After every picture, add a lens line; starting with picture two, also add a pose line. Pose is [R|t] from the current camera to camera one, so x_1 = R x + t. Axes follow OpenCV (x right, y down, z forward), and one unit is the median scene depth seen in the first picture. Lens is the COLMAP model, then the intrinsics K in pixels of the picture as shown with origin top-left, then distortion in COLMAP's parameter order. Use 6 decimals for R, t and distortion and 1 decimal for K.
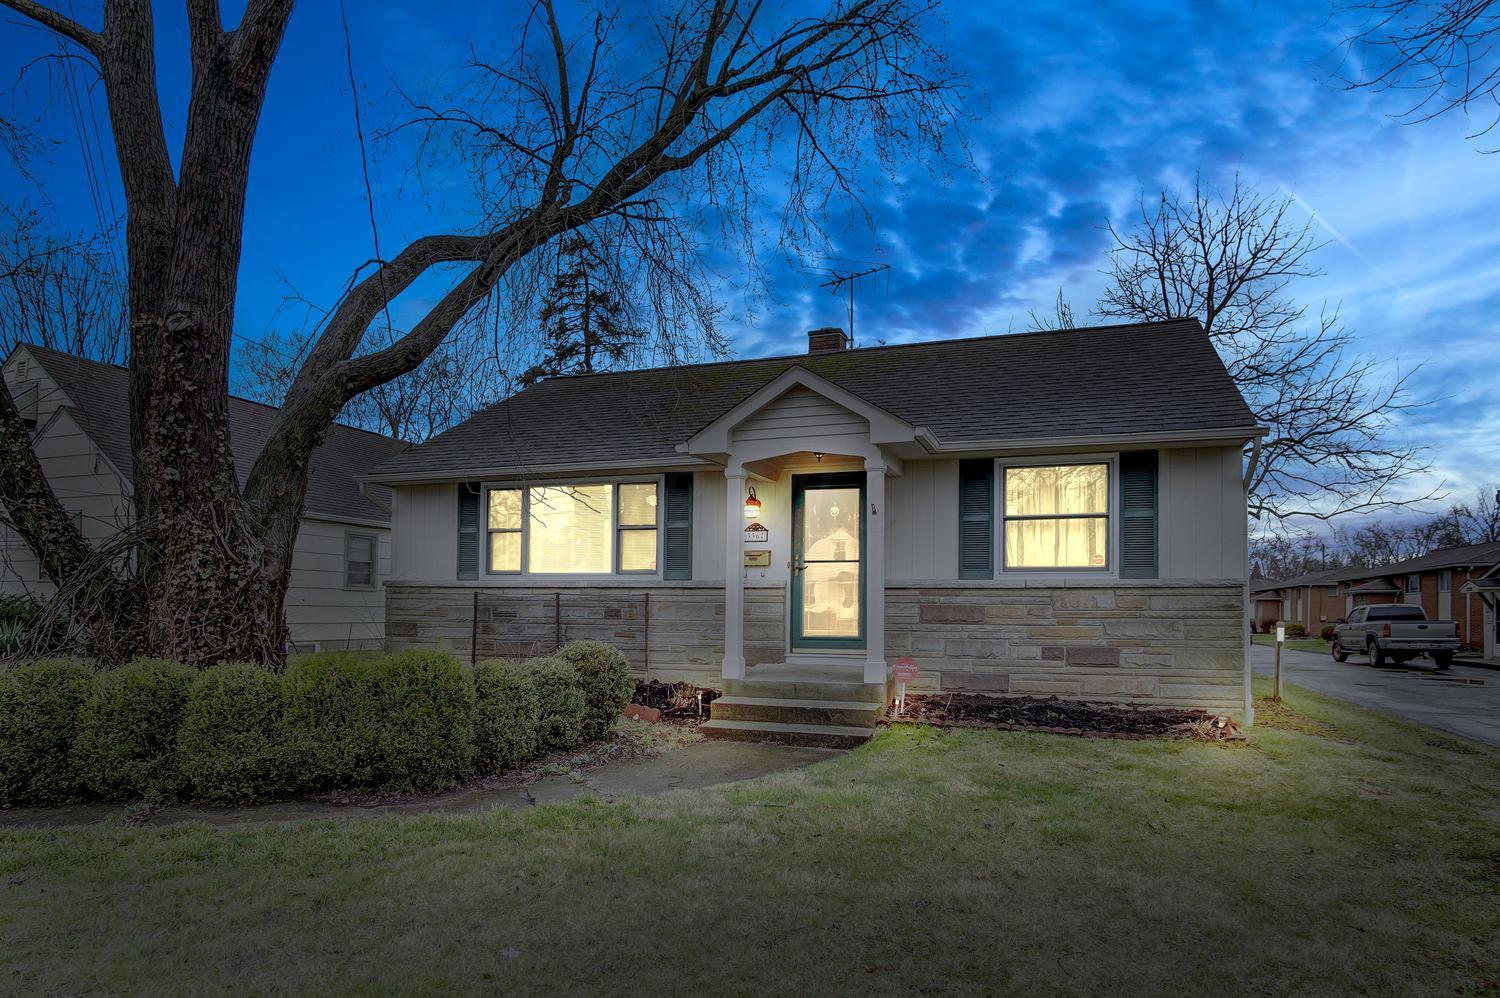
lens RADIAL K [[821.5, 0, 832.9], [0, 821.5, 554.9], [0, 0, 1]] dist [-0.025340, 0.000796]
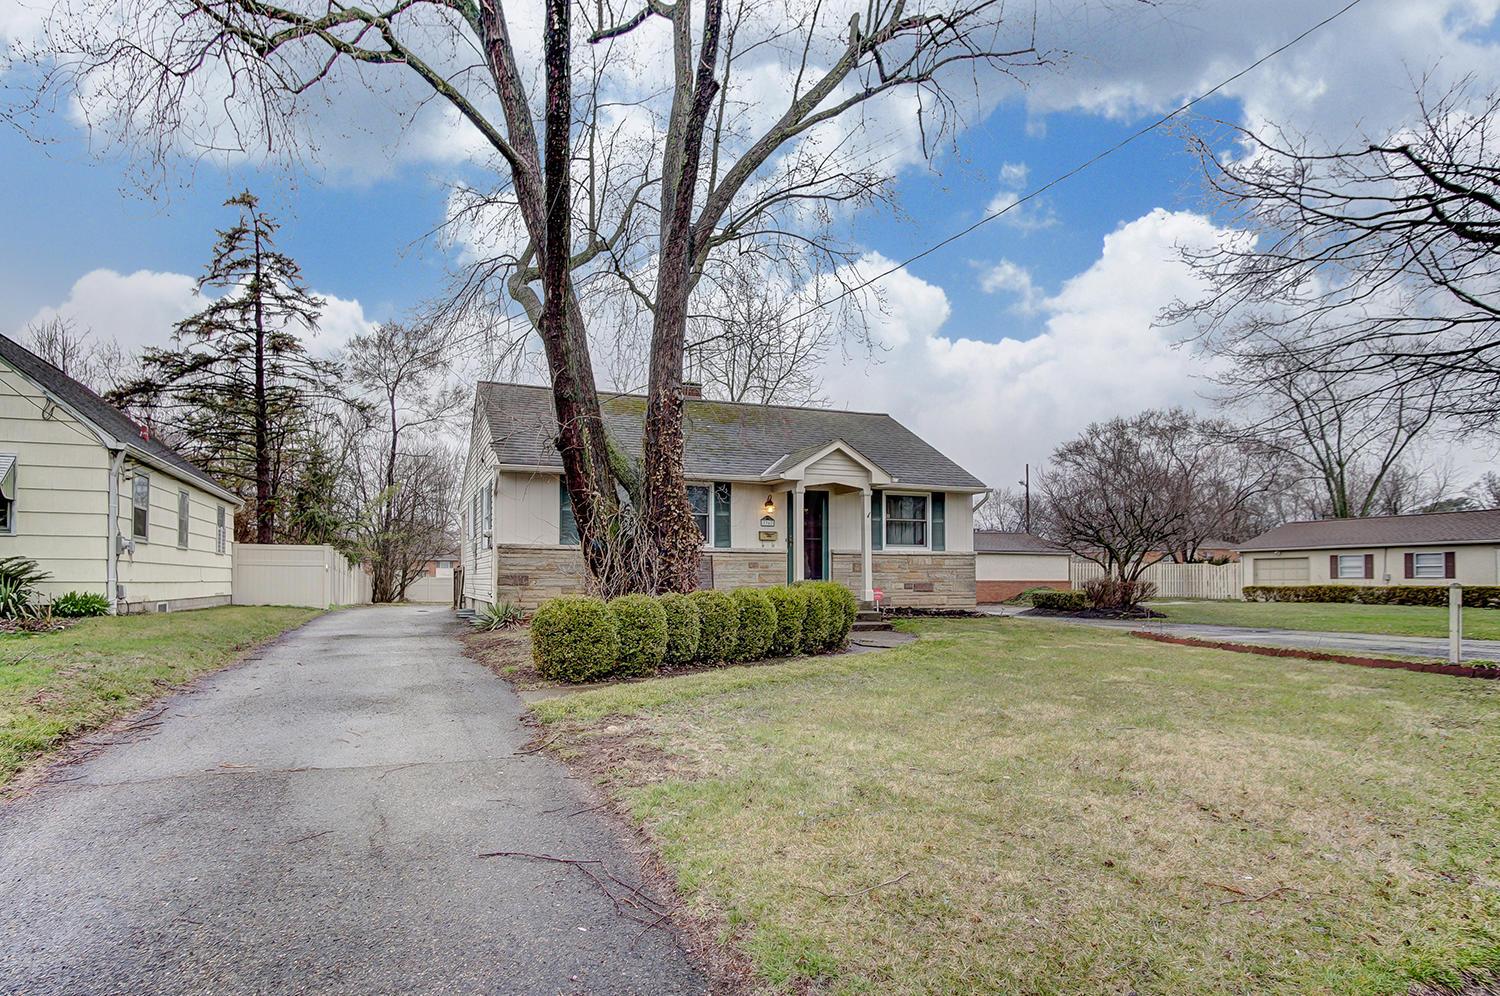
lens RADIAL K [[819.0, 0, 745.0], [0, 819.0, 488.2], [0, 0, 1]] dist [-0.021847, 0.000923]
pose [[0.776448, 0.061770, 0.627147, -1.314477], [-0.036606, 0.997925, -0.052970, -0.003334], [-0.629118, 0.018171, 0.777098, -0.346823]]
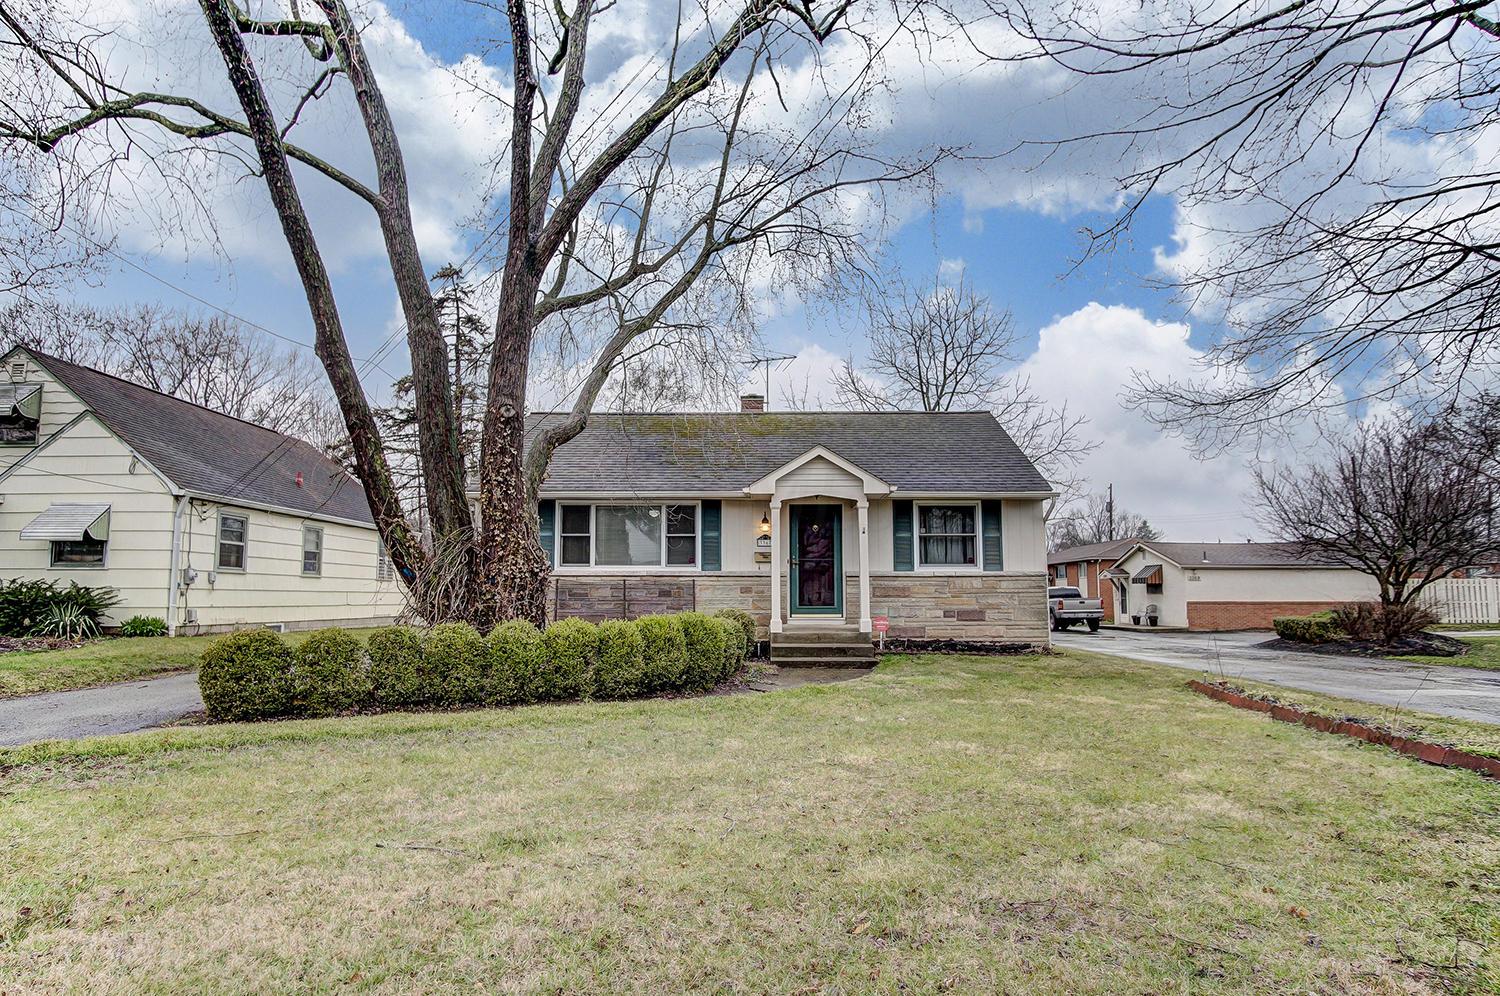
lens RADIAL K [[813.2, 0, 755.4], [0, 813.2, 462.5], [0, 0, 1]] dist [-0.019432, 0.000084]
pose [[0.954523, 0.041271, 0.295267, -0.619664], [-0.012902, 0.995163, -0.097389, -0.026141], [-0.297859, 0.089151, 0.950438, -0.524558]]
